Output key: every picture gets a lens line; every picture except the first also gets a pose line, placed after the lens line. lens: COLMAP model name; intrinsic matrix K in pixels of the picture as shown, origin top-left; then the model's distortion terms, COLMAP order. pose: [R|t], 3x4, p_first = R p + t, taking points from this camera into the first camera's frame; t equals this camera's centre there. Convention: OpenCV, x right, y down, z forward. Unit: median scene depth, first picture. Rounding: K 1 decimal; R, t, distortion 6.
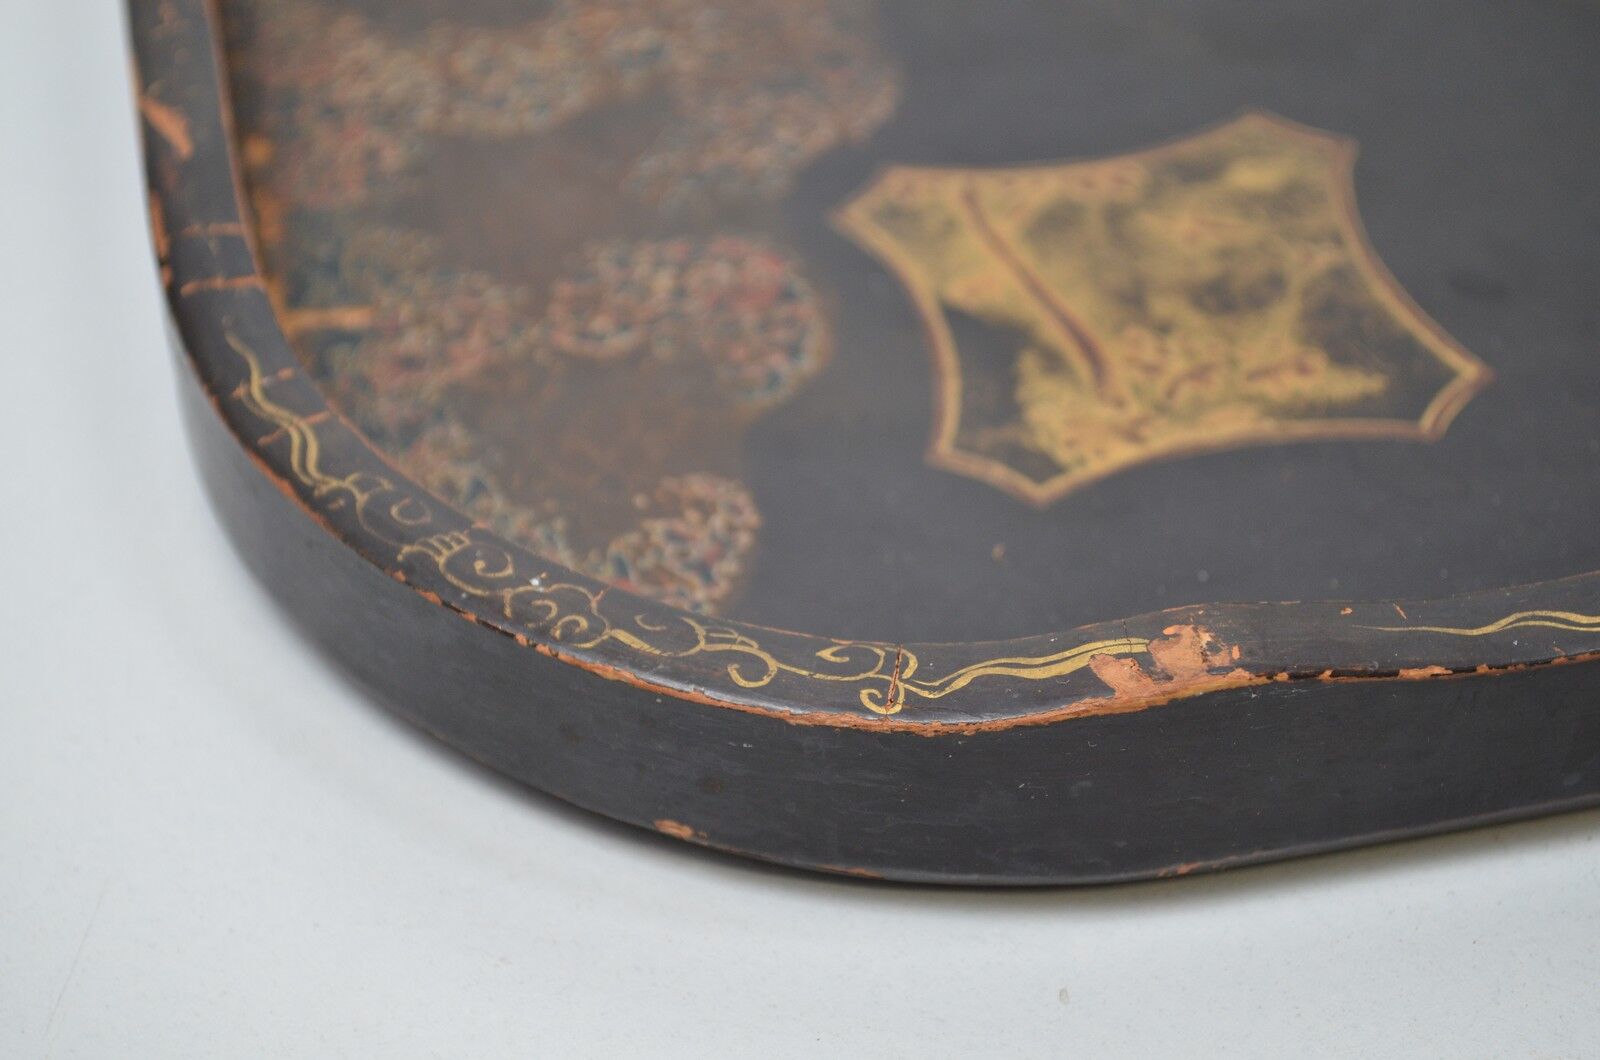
lens RADIAL K [[3025.1, 0, 802.6], [0, 3025.1, 532.9], [0, 0, 1]] dist [-0.020569, 0.000000]
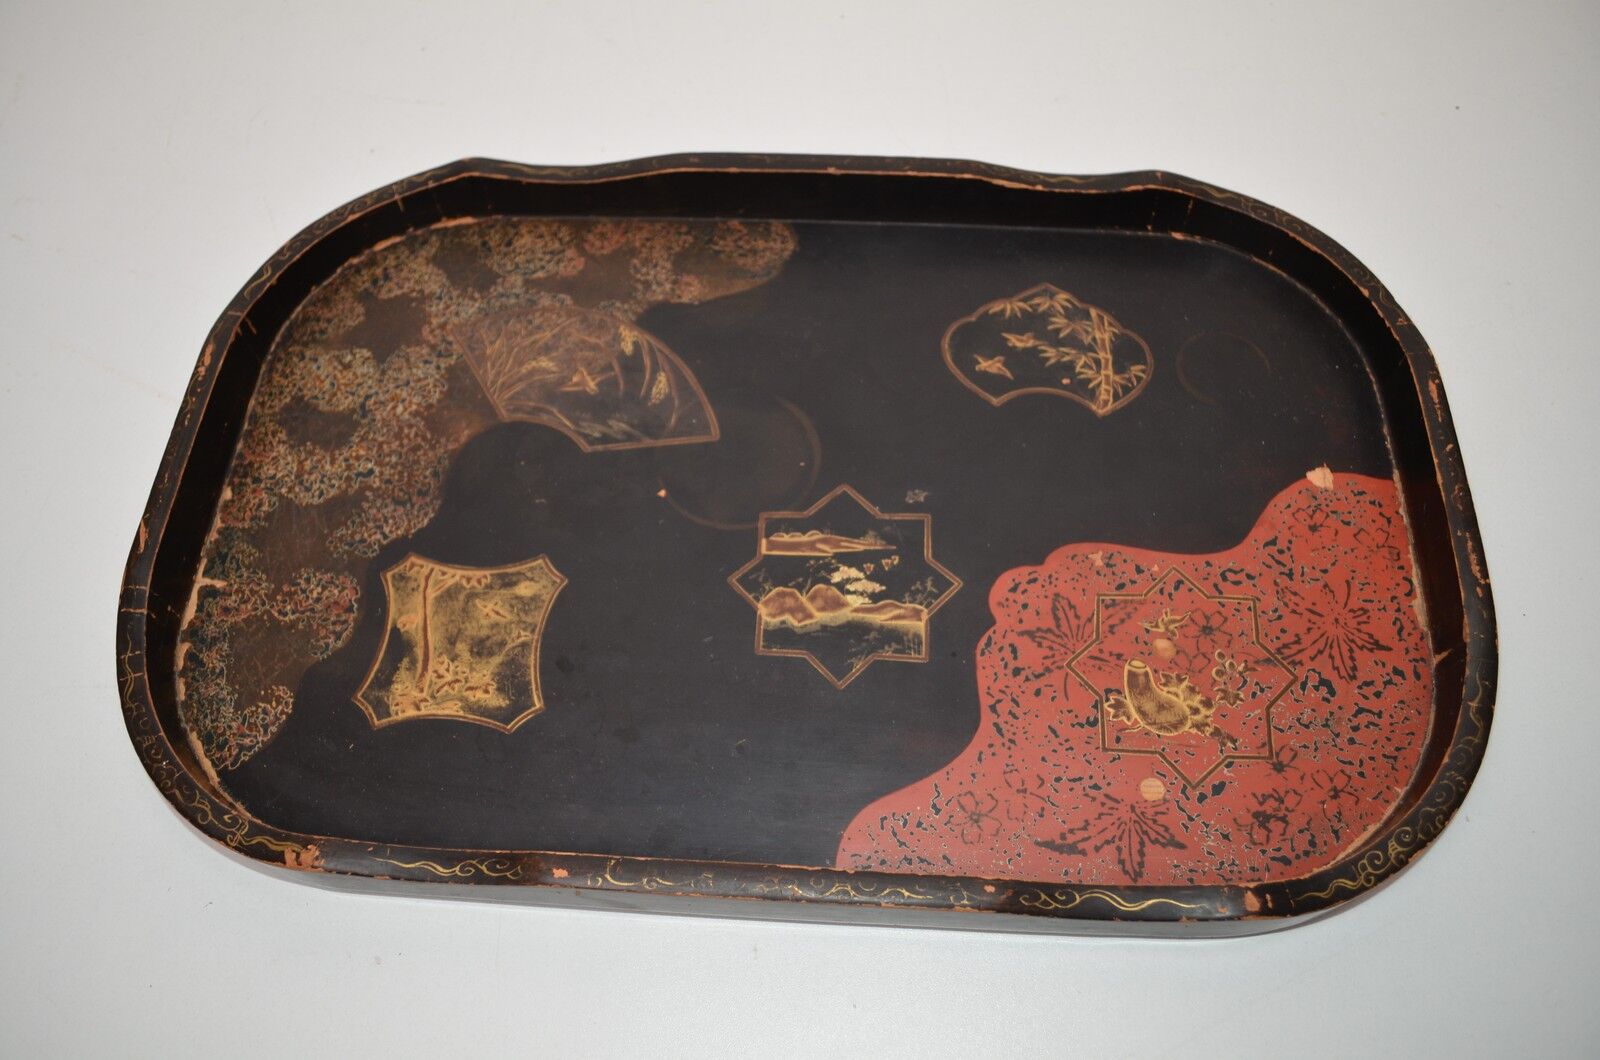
lens RADIAL K [[1237.1, 0, 788.5], [0, 1237.1, 518.2], [0, 0, 1]] dist [-0.088434, 0.013061]
pose [[0.961833, 0.223061, -0.158496, 0.590053], [-0.159338, 0.927447, 0.338309, -0.647771], [0.222461, -0.300142, 0.927591, 0.014605]]
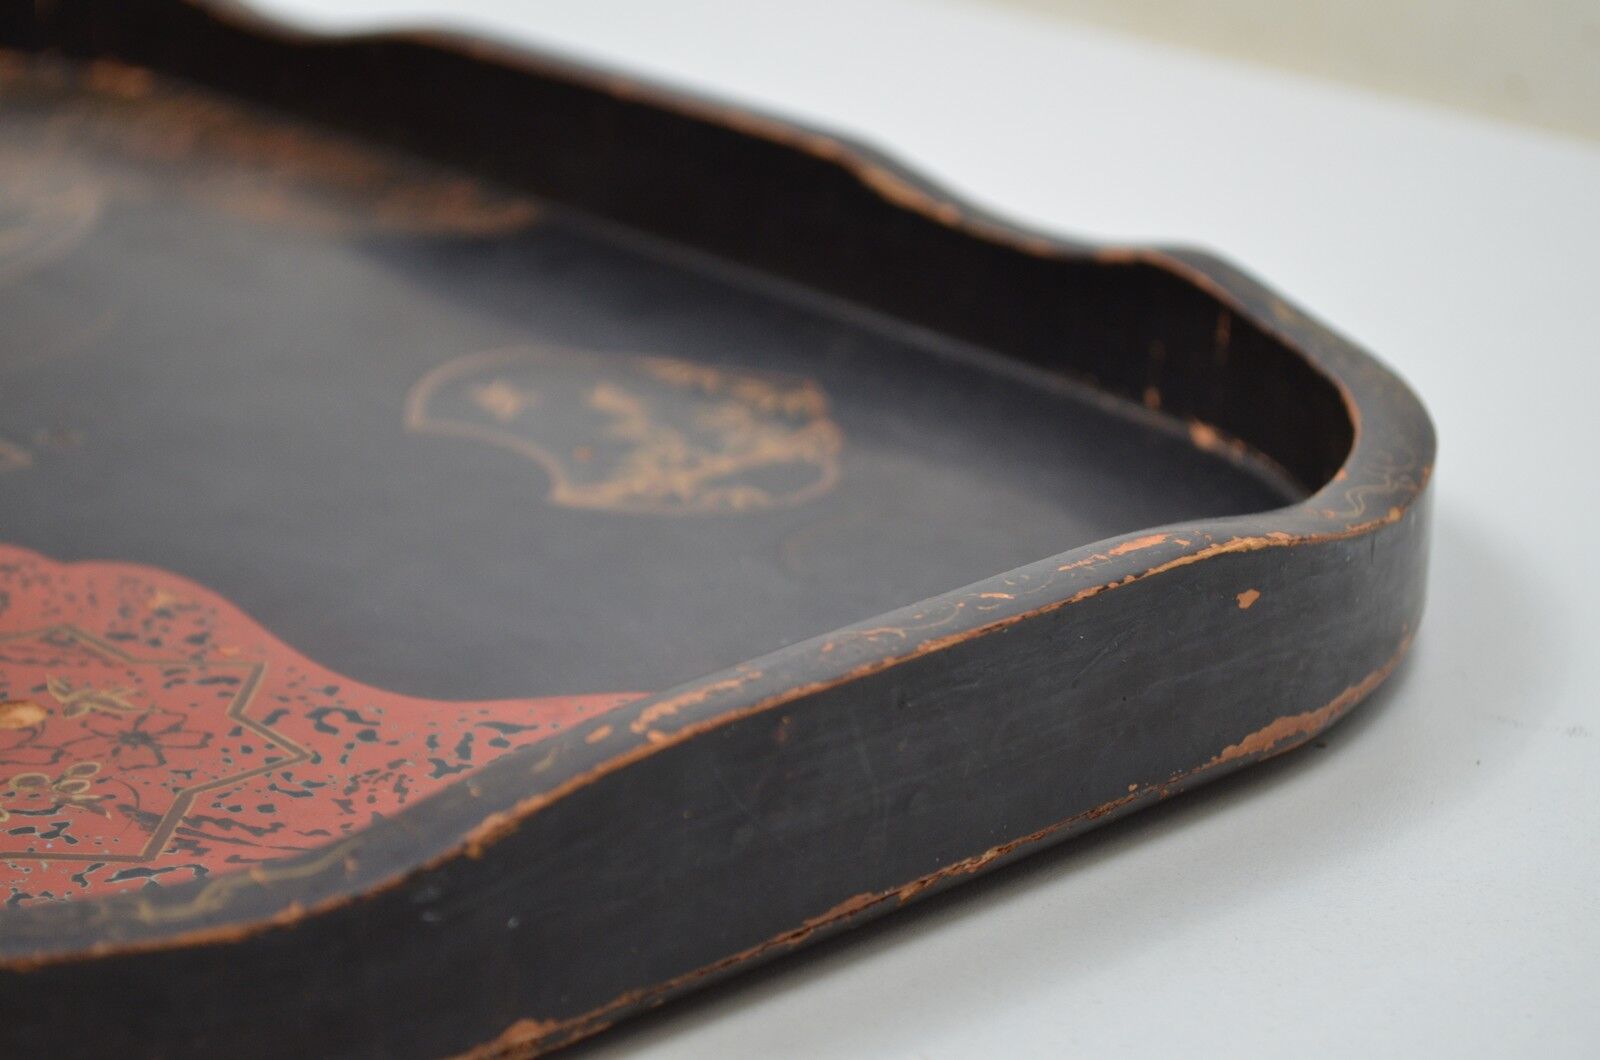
lens RADIAL K [[3540.4, 0, 806.1], [0, 3540.4, 532.5], [0, 0, 1]] dist [0.023120, 0.000000]
pose [[0.490887, 0.315167, -0.812219, 1.866730], [-0.585947, 0.809358, -0.040077, -0.353421], [0.644745, 0.495590, 0.581974, 0.583322]]
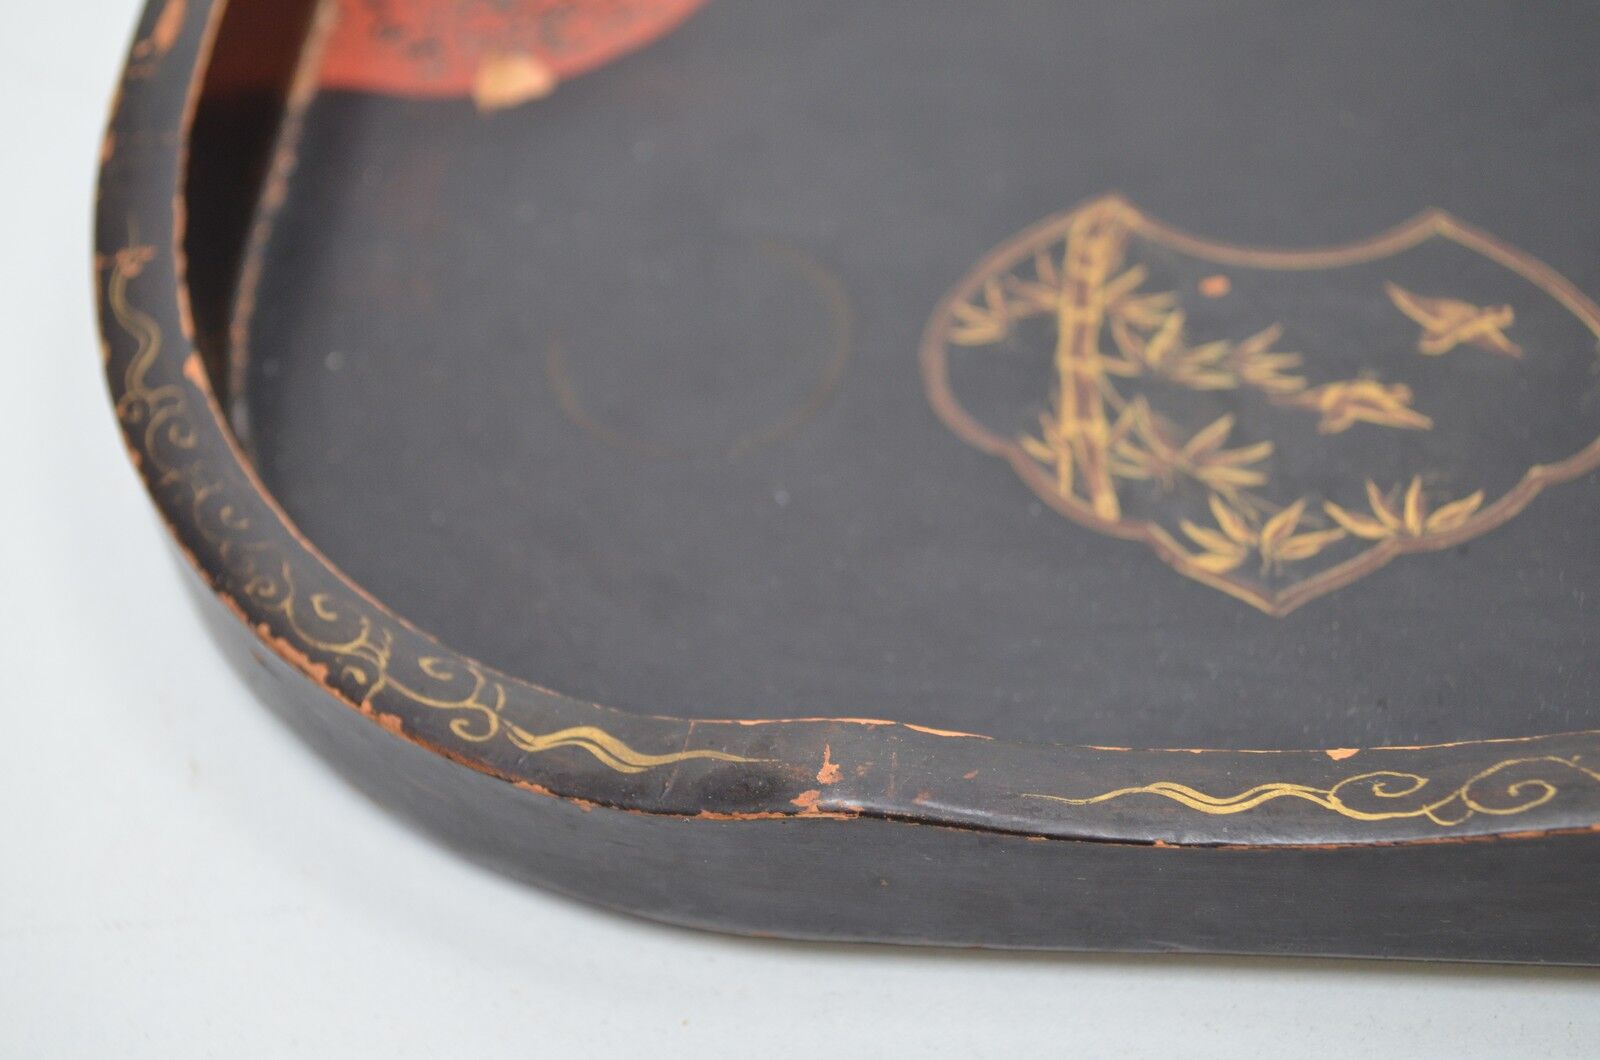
lens RADIAL K [[2628.7, 0, 787.7], [0, 2628.7, 539.7], [0, 0, 1]] dist [-0.007866, 0.000000]
pose [[-0.952162, -0.172091, 0.252532, 0.533376], [0.260757, -0.026618, 0.965037, -1.278186], [-0.159353, 0.984721, 0.070218, 1.398055]]
